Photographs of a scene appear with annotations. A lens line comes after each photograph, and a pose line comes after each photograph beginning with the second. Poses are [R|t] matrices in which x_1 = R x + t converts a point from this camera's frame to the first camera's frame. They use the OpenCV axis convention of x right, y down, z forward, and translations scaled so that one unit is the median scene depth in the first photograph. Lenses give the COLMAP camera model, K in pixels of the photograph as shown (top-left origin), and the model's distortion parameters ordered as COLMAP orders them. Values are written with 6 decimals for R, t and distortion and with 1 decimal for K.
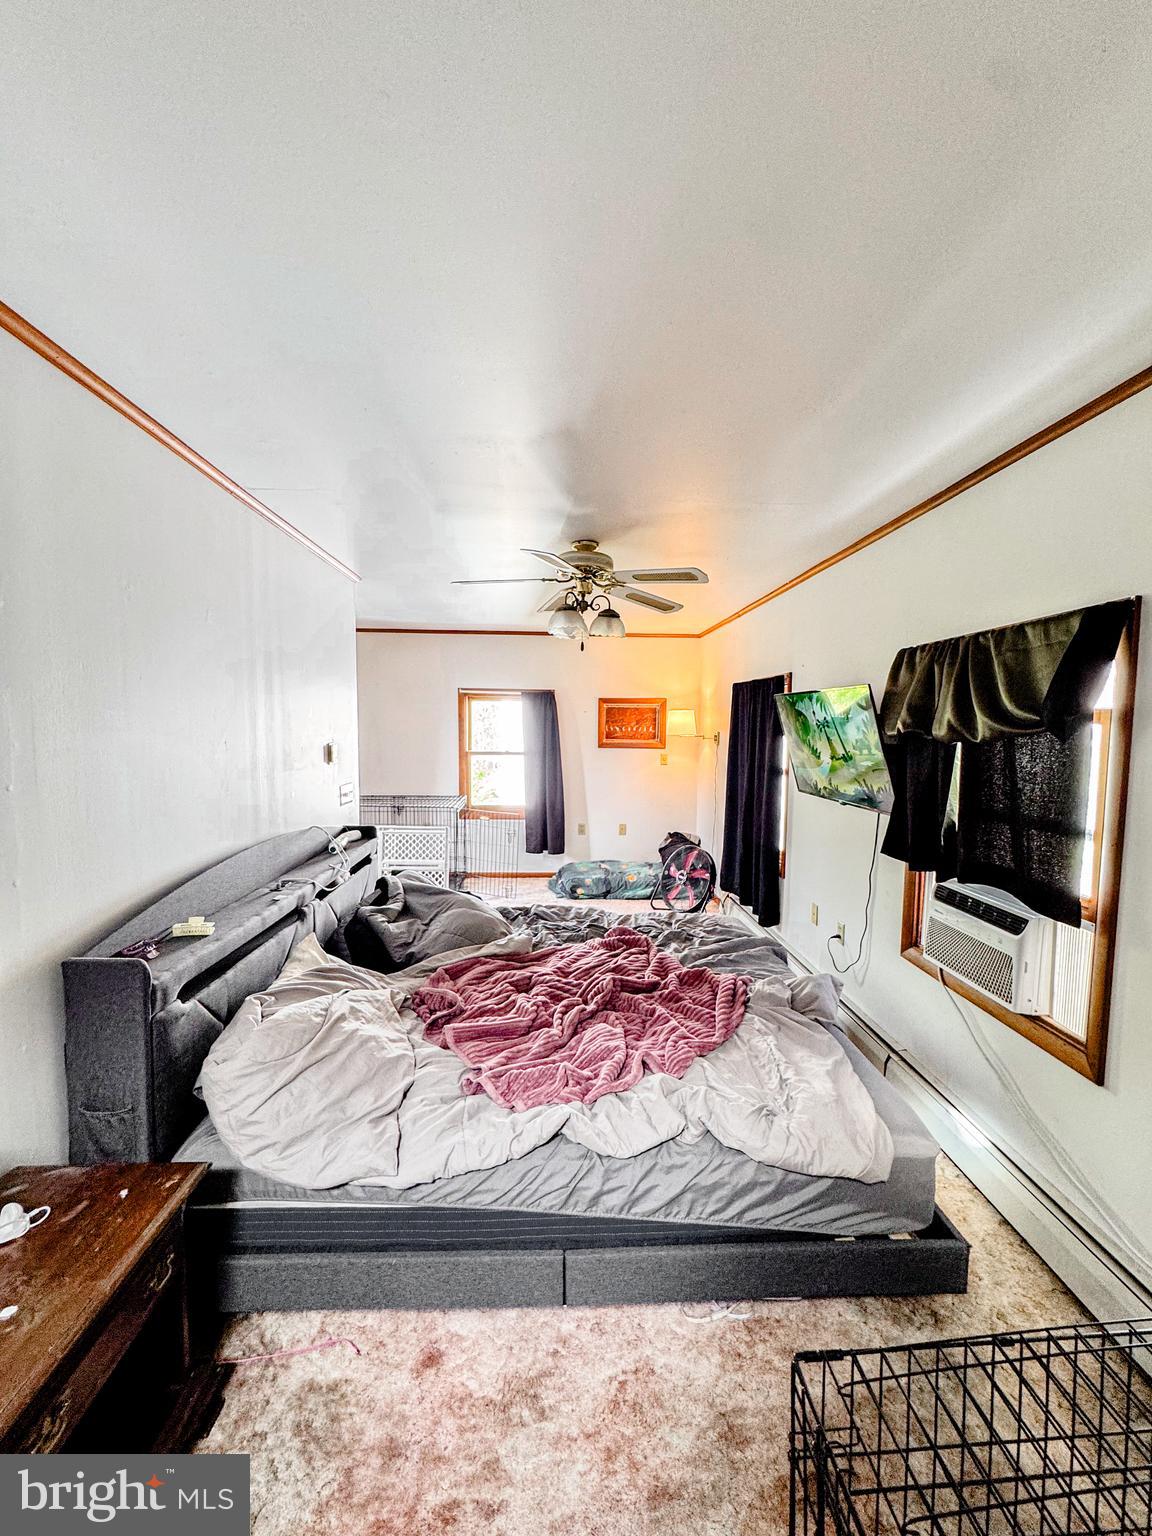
lens RADIAL K [[612.7, 0, 571.8], [0, 612.7, 766.3], [0, 0, 1]] dist [-0.002594, -0.000491]
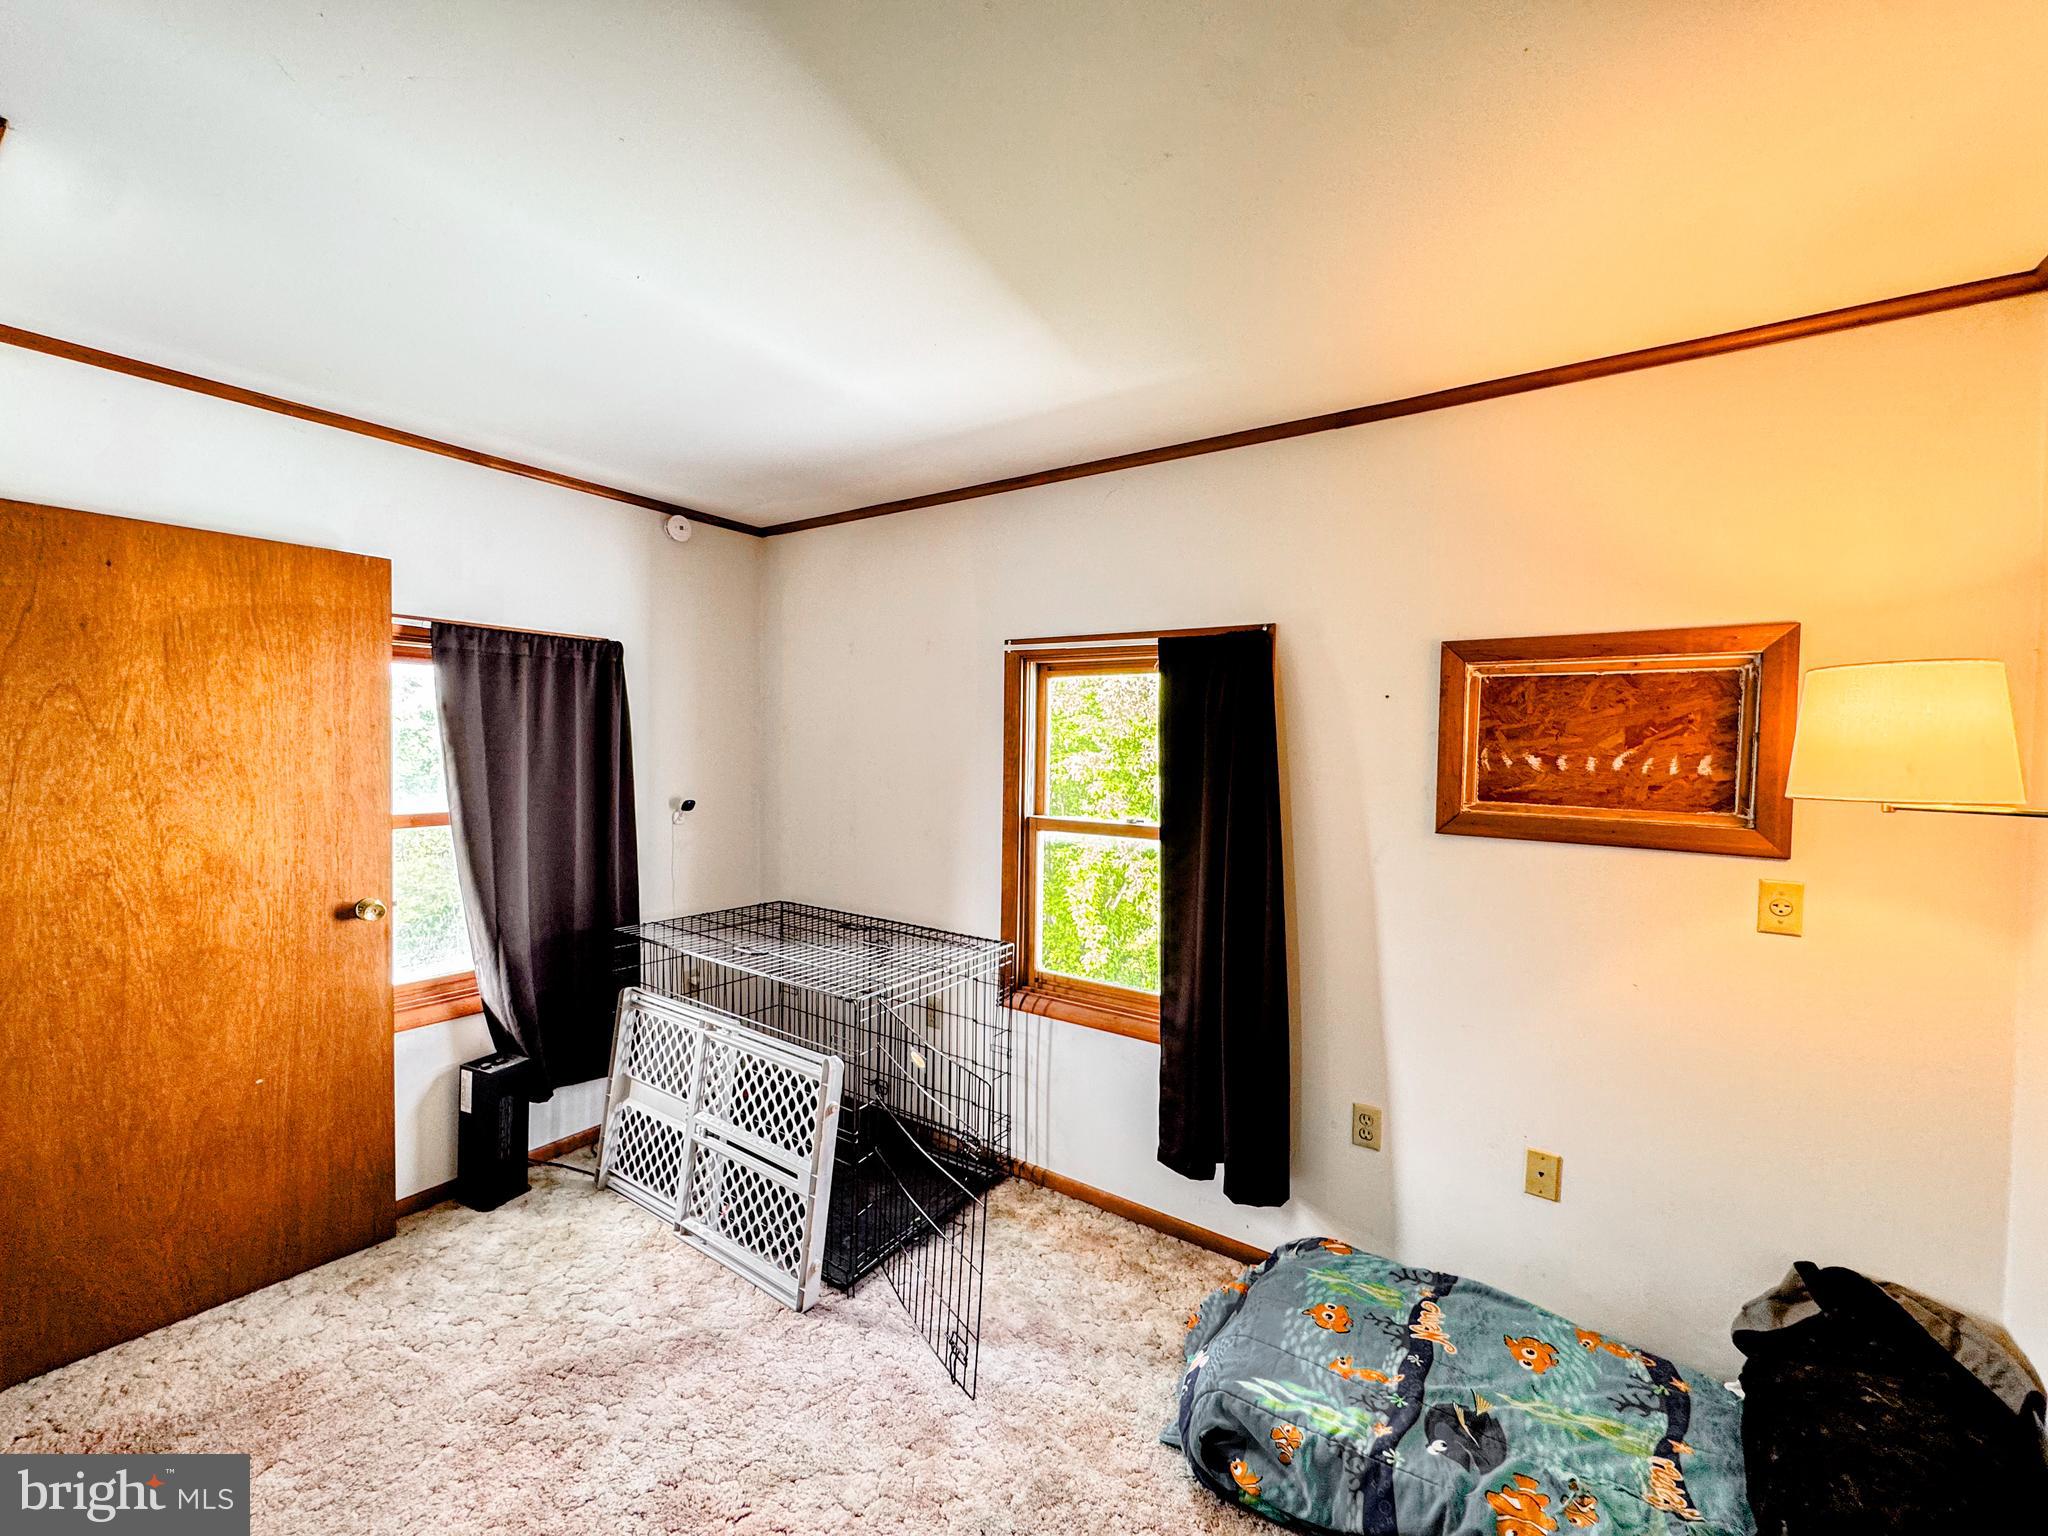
lens RADIAL K [[816.9, 0, 1022.1], [0, 816.9, 764.7], [0, 0, 1]] dist [-0.002594, -0.000491]
pose [[0.795616, 0.021817, -0.605408, 0.111856], [-0.052016, 0.998121, -0.032389, -0.038727], [0.603564, 0.057260, 0.795256, 0.613467]]
